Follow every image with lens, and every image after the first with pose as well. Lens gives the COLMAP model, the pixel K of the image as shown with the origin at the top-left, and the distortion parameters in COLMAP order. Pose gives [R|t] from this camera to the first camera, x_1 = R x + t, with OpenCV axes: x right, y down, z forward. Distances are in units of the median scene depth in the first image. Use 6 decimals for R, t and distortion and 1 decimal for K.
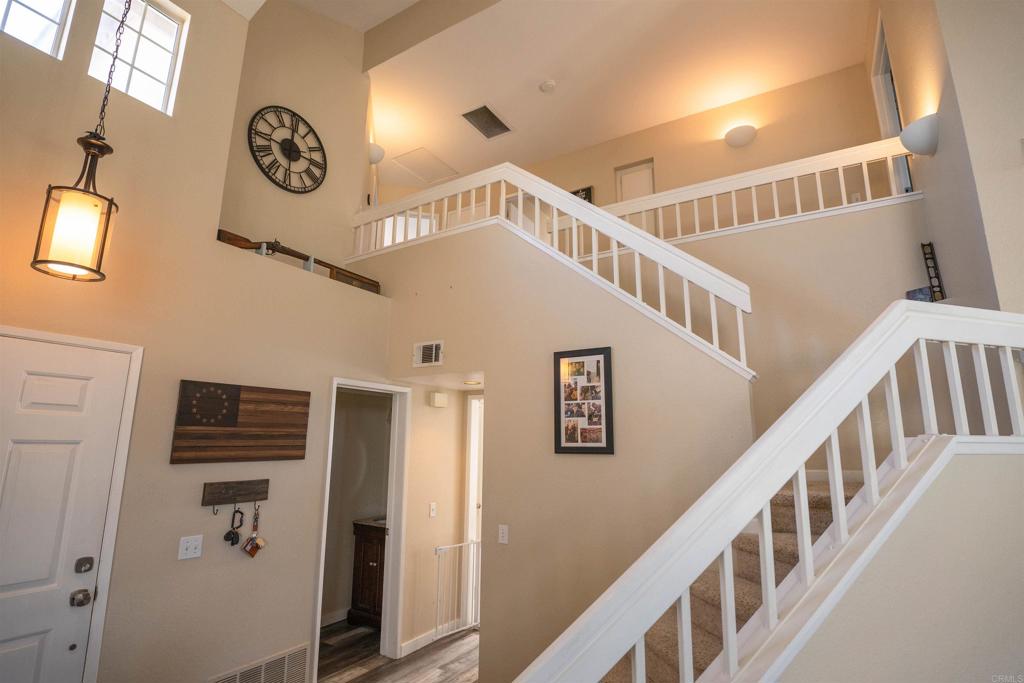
lens RADIAL K [[496.3, 0, 517.1], [0, 496.3, 342.6], [0, 0, 1]] dist [-0.045075, 0.010165]
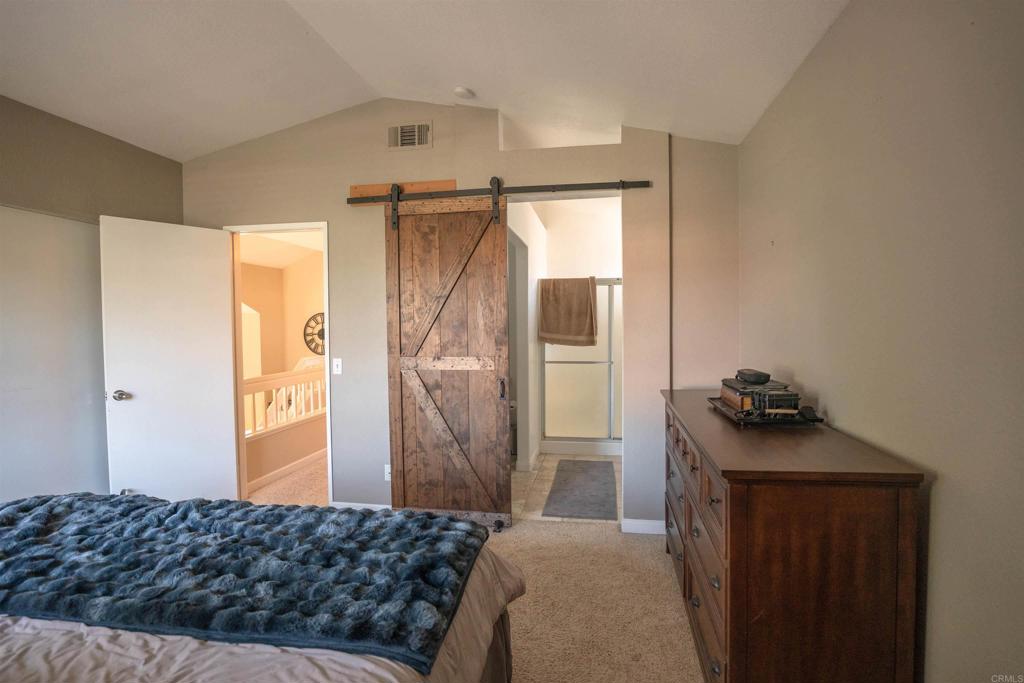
lens RADIAL K [[496.3, 0, 517.1], [0, 496.3, 342.6], [0, 0, 1]] dist [-0.045075, 0.010165]
pose [[0.380103, 0.018072, -0.924768, 2.301667], [0.198308, 0.974967, 0.100563, -0.535295], [0.903435, -0.221614, 0.367004, 1.280186]]
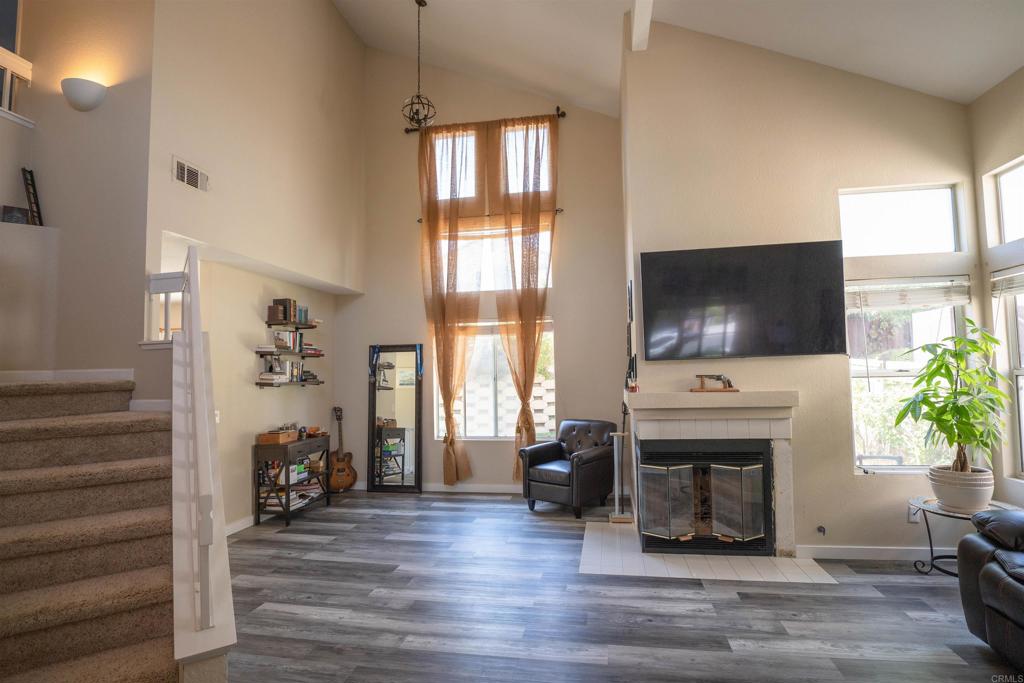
lens RADIAL K [[505.9, 0, 513.1], [0, 505.9, 345.5], [0, 0, 1]] dist [-0.044051, 0.010084]
pose [[-0.366319, 0.044444, 0.929427, -0.583889], [-0.169418, 0.978977, -0.113586, 0.127633], [-0.914936, -0.199070, -0.351088, 0.291496]]
